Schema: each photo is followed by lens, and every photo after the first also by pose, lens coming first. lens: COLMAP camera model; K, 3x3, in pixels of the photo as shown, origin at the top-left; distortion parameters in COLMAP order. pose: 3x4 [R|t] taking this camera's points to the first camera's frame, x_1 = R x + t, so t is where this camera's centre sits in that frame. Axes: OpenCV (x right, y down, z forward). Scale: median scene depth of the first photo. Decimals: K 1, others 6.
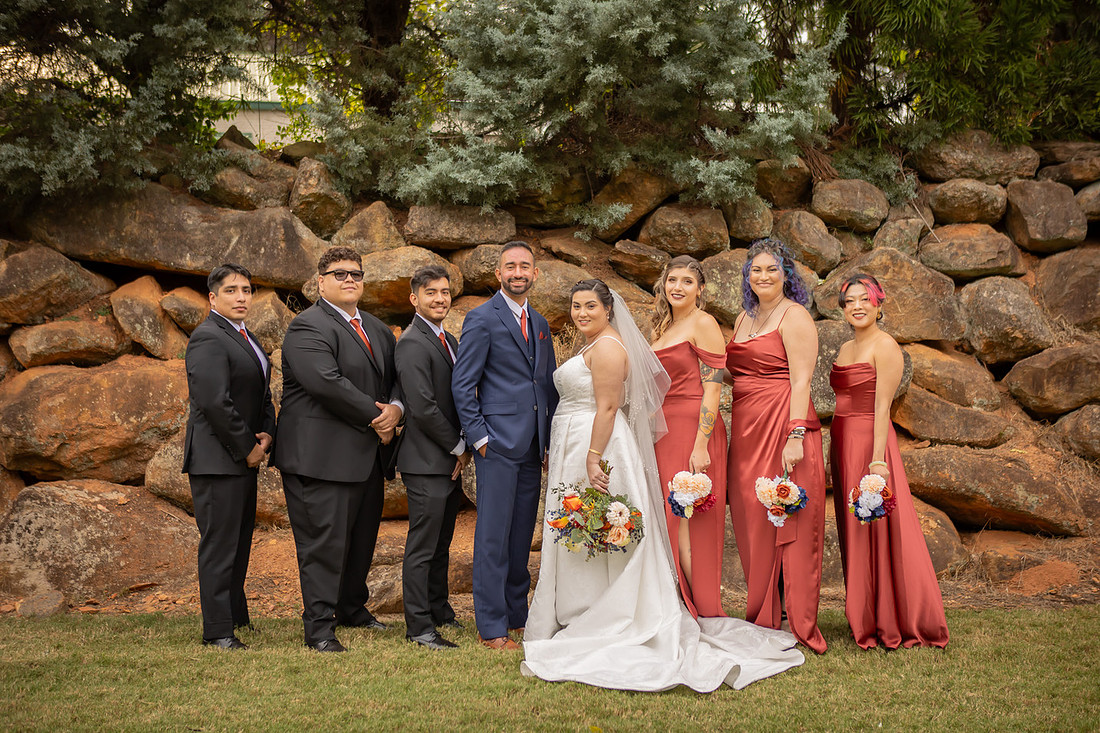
lens RADIAL K [[1462.6, 0, 580.1], [0, 1462.6, 346.0], [0, 0, 1]] dist [-0.005426, 0.000000]
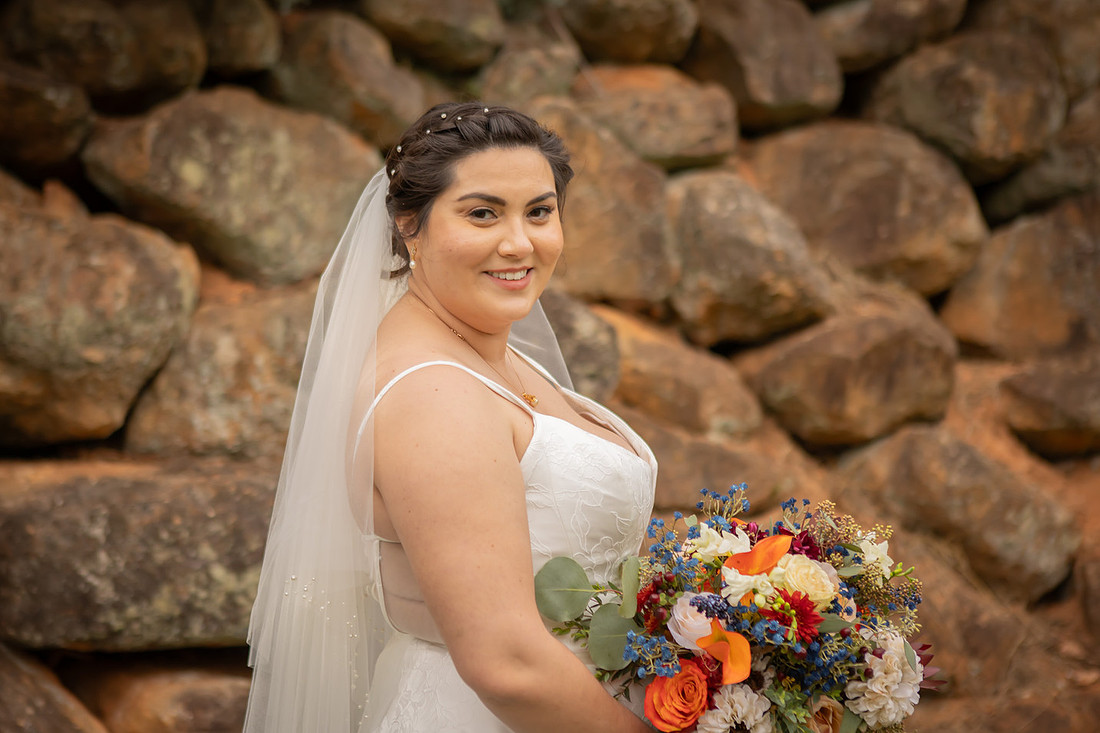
lens RADIAL K [[2053.1, 0, 527.8], [0, 2053.1, 360.6], [0, 0, 1]] dist [0.128428, 0.000000]
pose [[0.892030, -0.007122, 0.451919, -0.095910], [-0.010059, 0.999315, 0.035604, -0.007076], [-0.451864, -0.036306, 0.891348, 0.398705]]
